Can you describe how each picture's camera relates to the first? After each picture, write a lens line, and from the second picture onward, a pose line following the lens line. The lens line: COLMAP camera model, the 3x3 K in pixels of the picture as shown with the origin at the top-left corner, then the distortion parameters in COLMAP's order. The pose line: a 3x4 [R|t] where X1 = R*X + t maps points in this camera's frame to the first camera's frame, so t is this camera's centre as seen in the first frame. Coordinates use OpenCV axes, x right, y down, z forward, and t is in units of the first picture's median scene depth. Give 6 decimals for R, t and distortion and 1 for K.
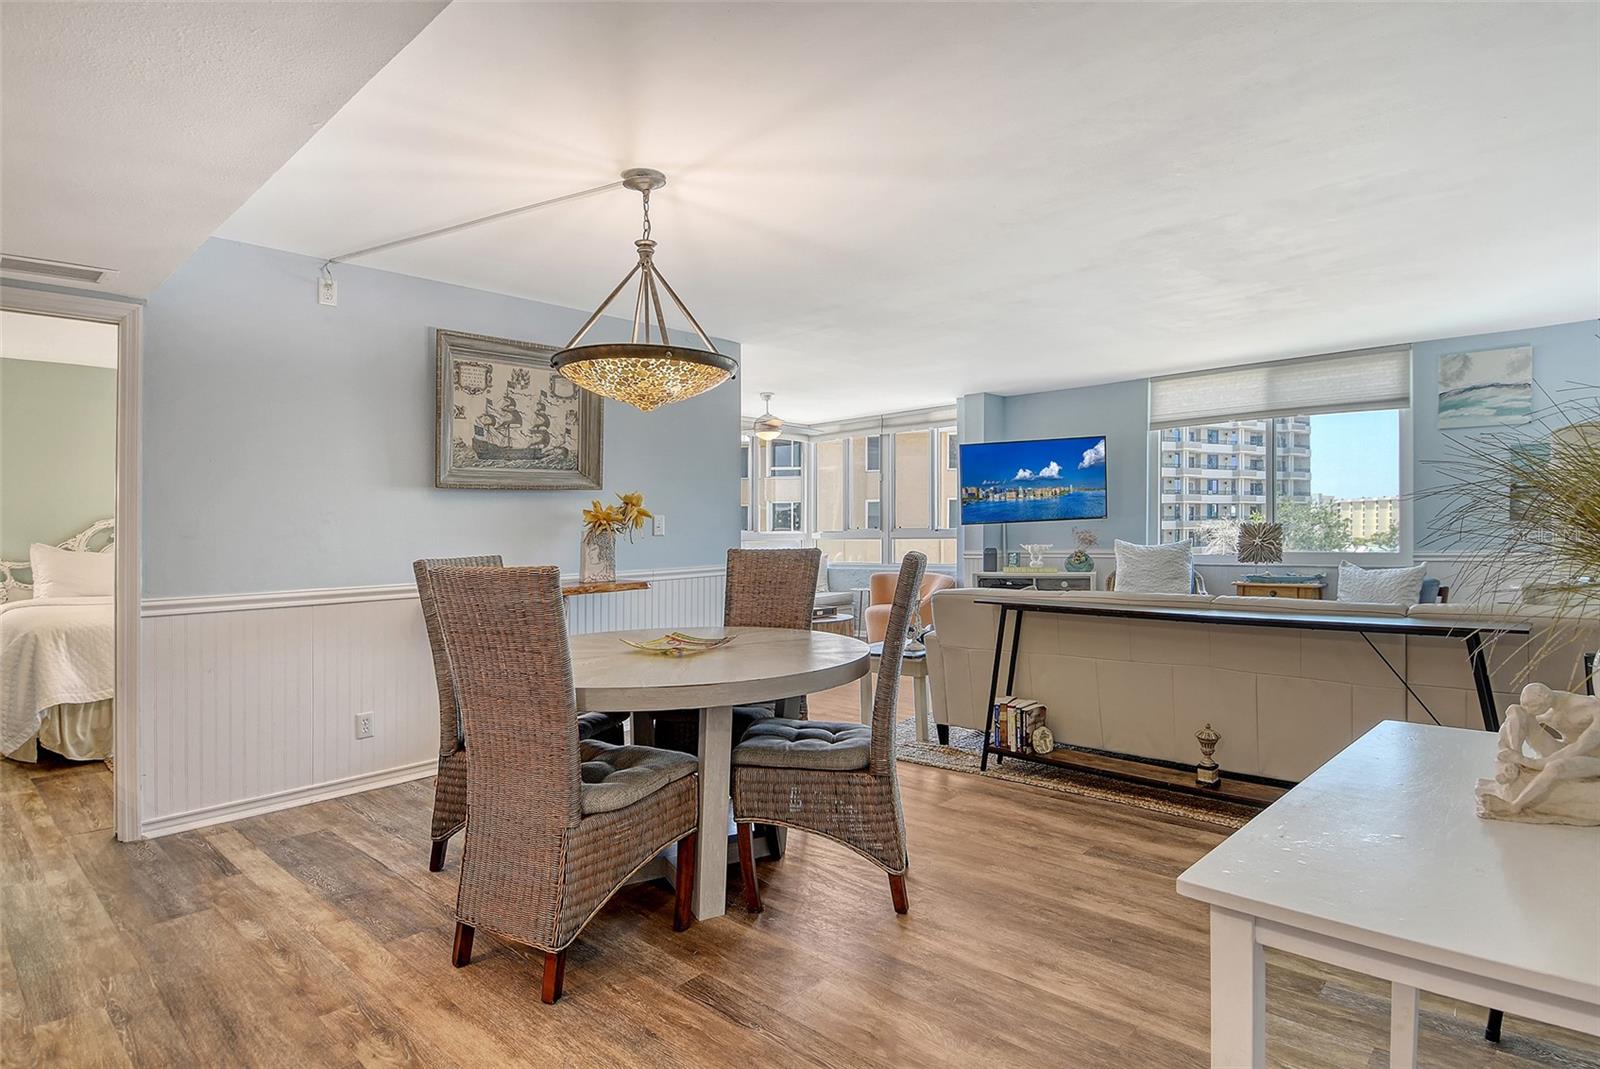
lens RADIAL K [[846.4, 0, 815.0], [0, 846.4, 539.9], [0, 0, 1]] dist [0.050551, -0.052346]
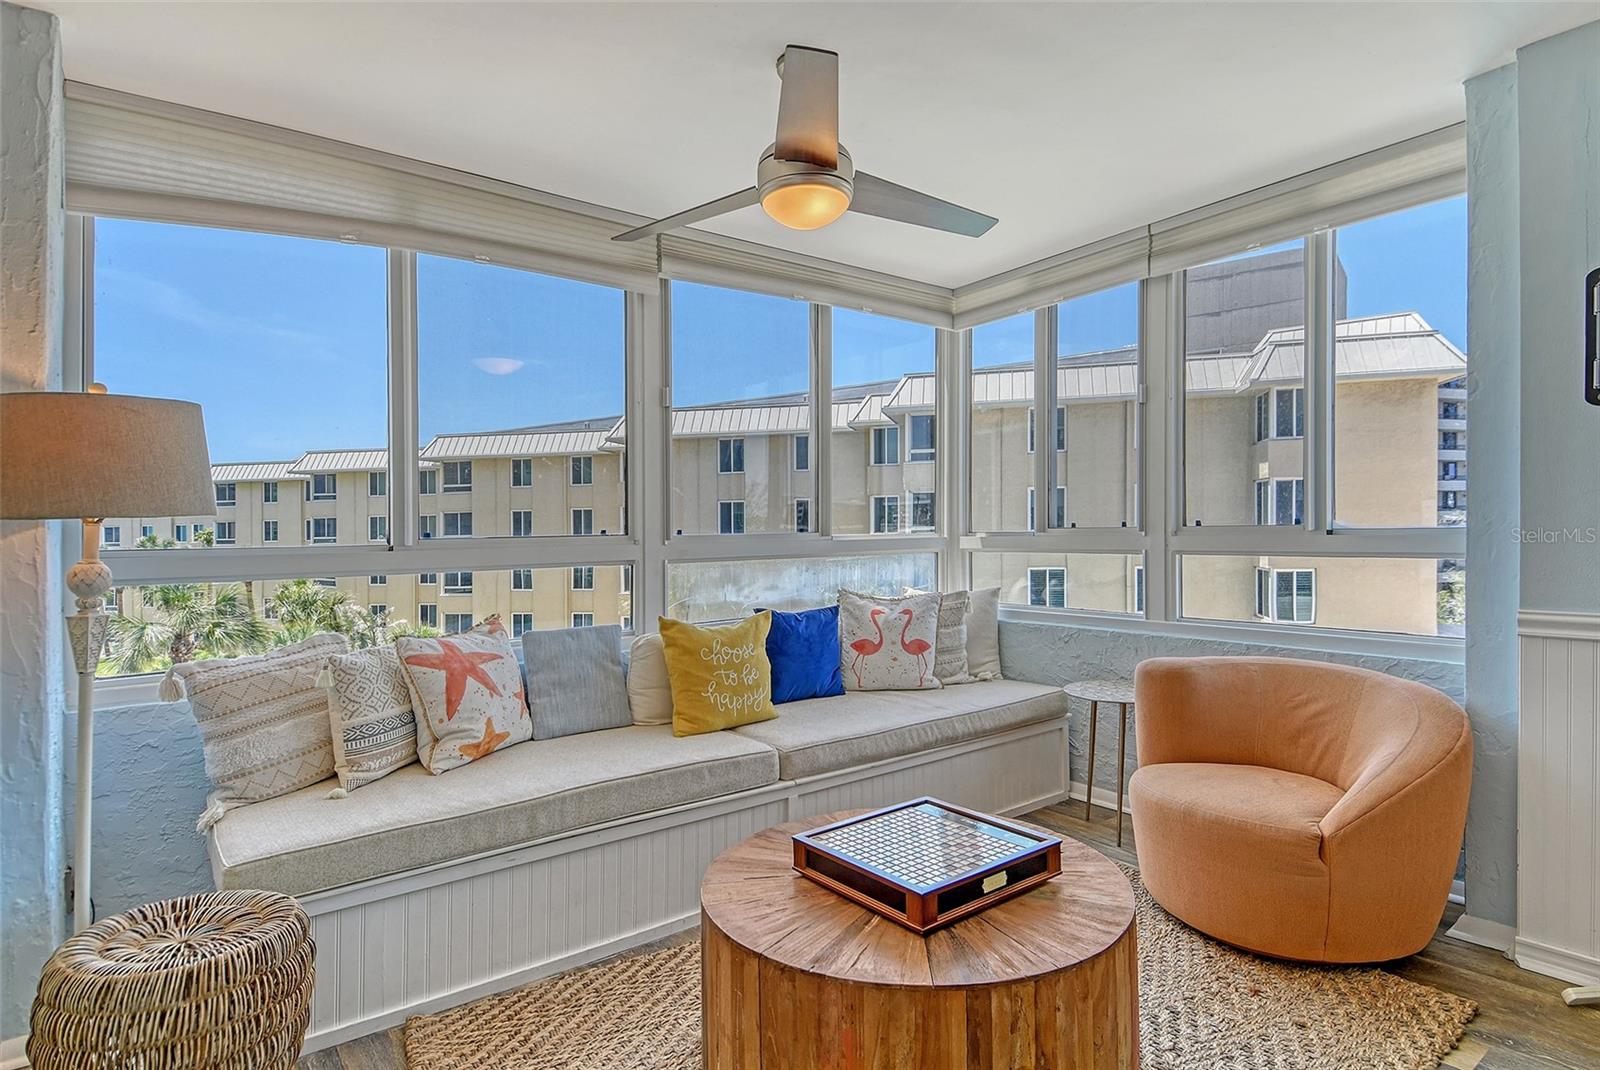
lens RADIAL K [[840.8, 0, 829.6], [0, 840.8, 540.5], [0, 0, 1]] dist [0.067149, -0.033978]
pose [[0.987516, 0.000879, -0.157513, -0.001883], [0.000363, 0.999969, 0.007853, -0.012055], [0.157515, -0.007812, 0.987486, 0.743160]]
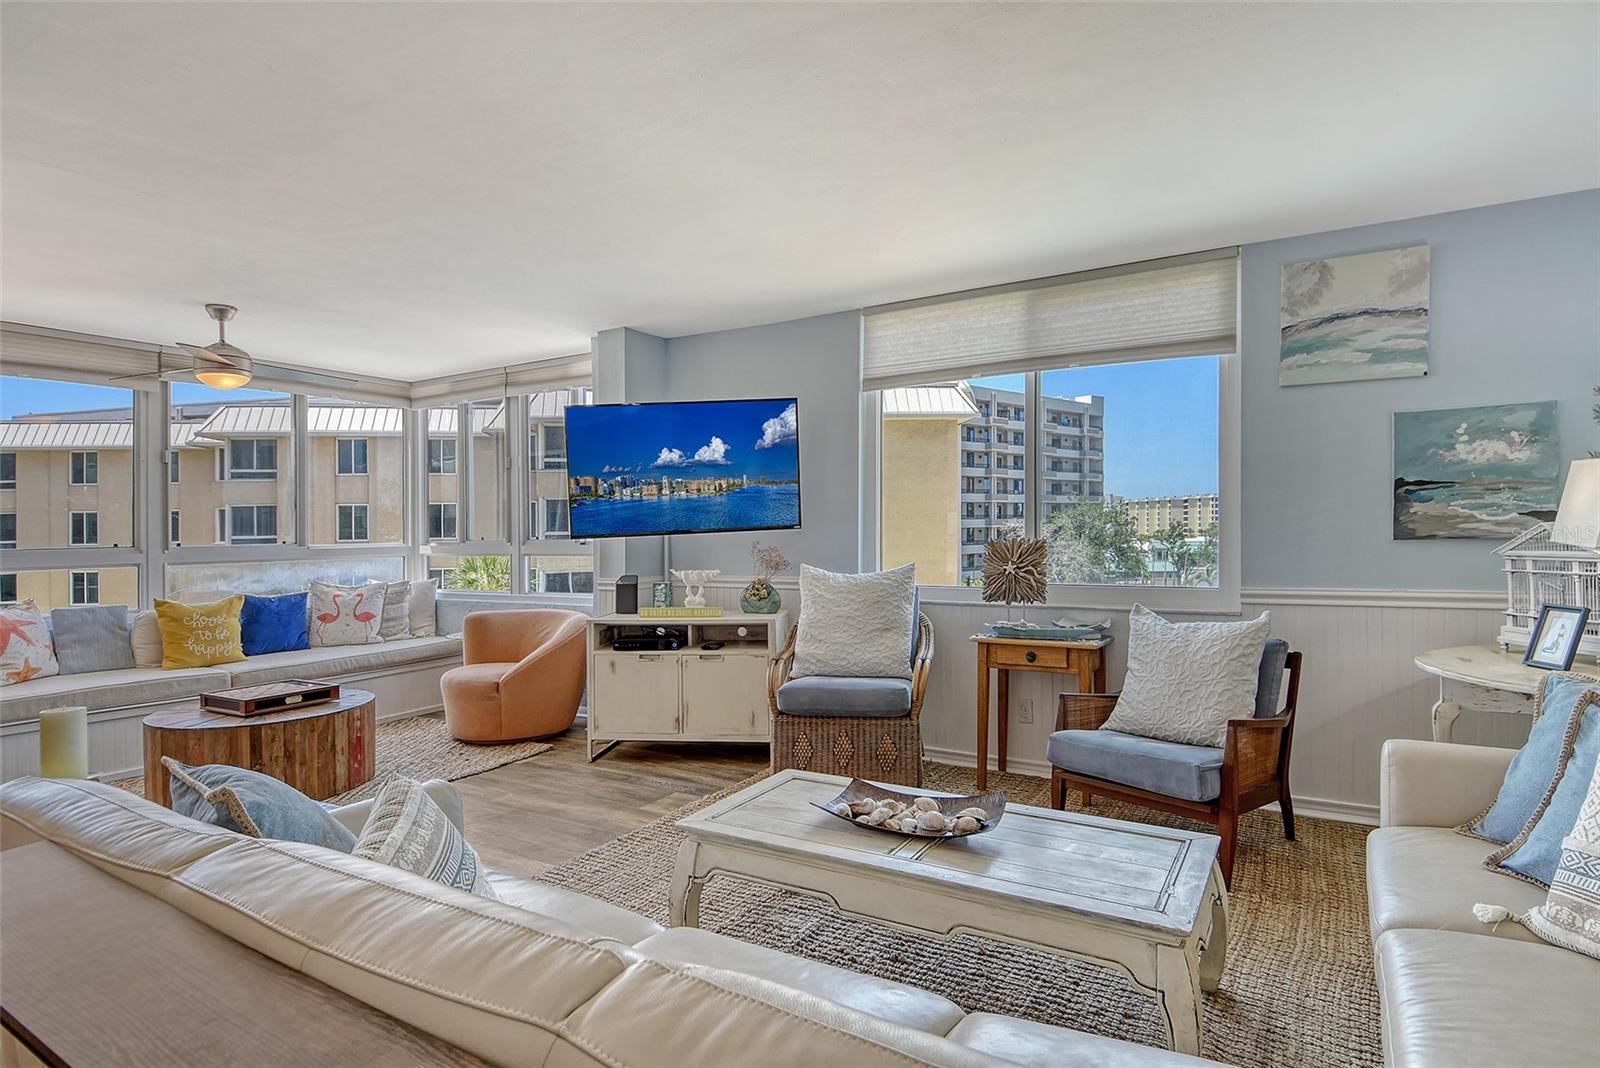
lens RADIAL K [[846.4, 0, 815.0], [0, 846.4, 539.4], [0, 0, 1]] dist [0.050551, -0.052346]
pose [[0.980551, -0.002540, 0.196246, 0.228651], [0.001942, 0.999993, 0.003239, -0.019039], [-0.196253, -0.002795, 0.980549, 0.376424]]
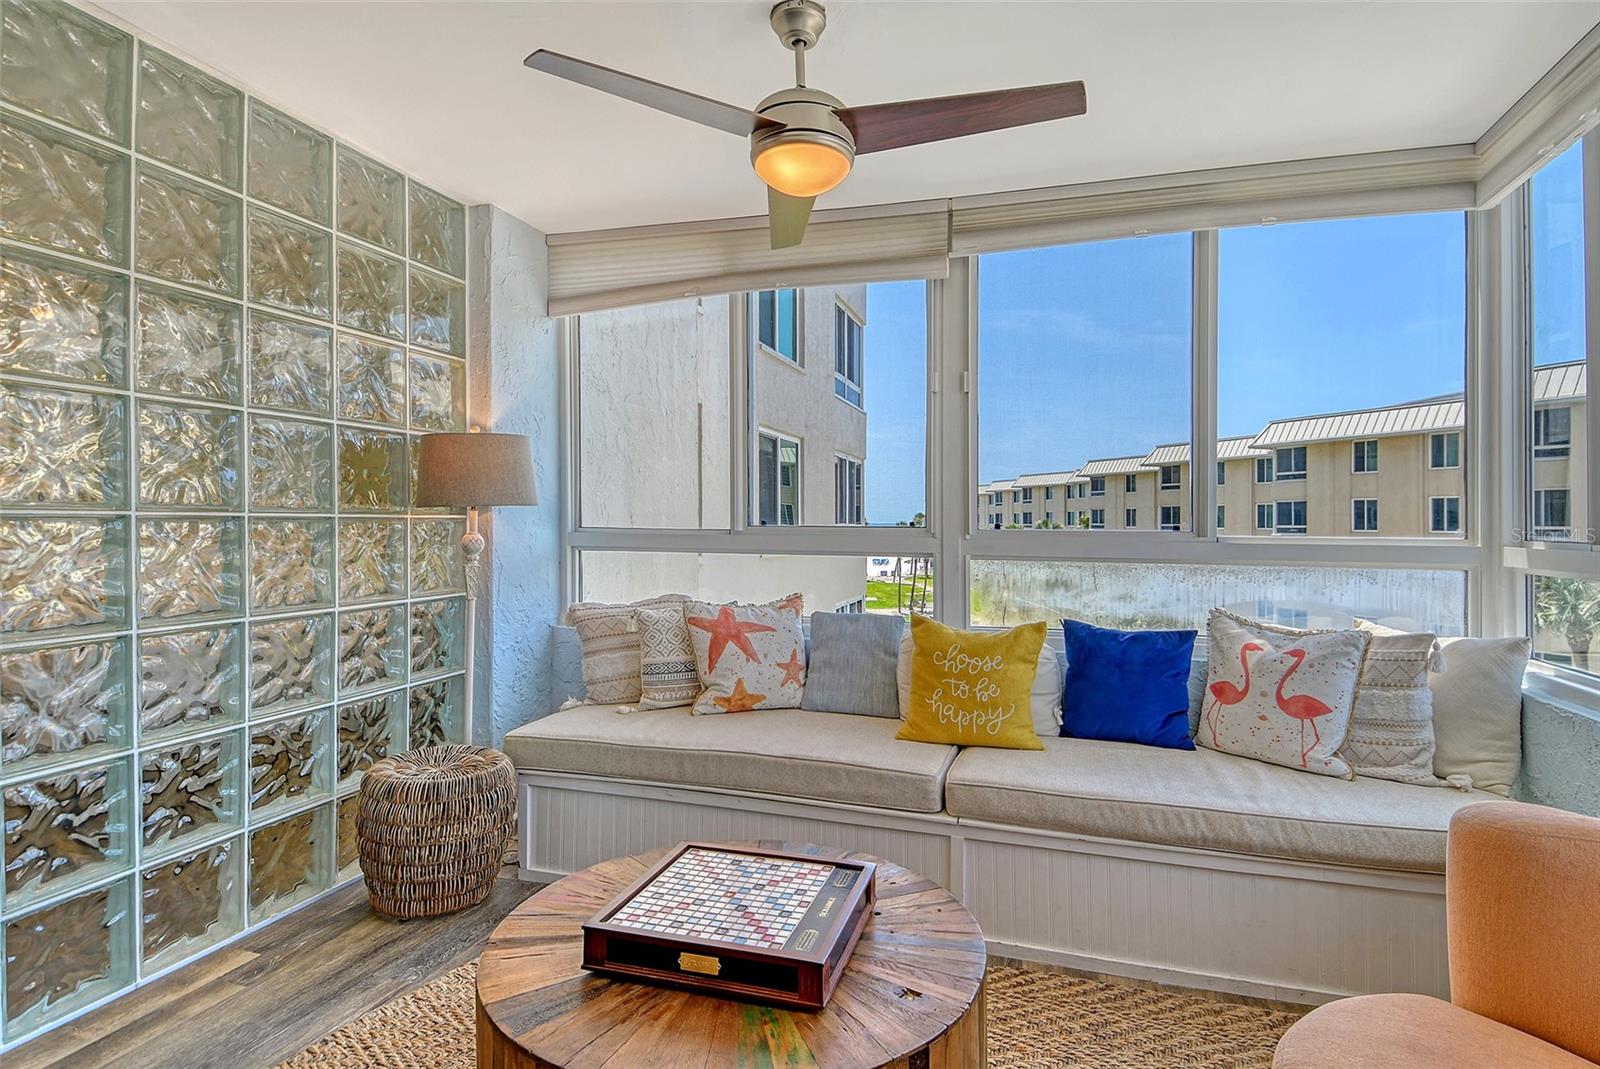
lens RADIAL K [[842.2, 0, 824.4], [0, 842.2, 530.9], [0, 0, 1]] dist [0.075161, -0.052469]
pose [[0.449626, 0.030174, -0.892707, 0.190802], [-0.023871, 0.999478, 0.021760, -0.018046], [0.892898, 0.011526, 0.450112, 0.921769]]
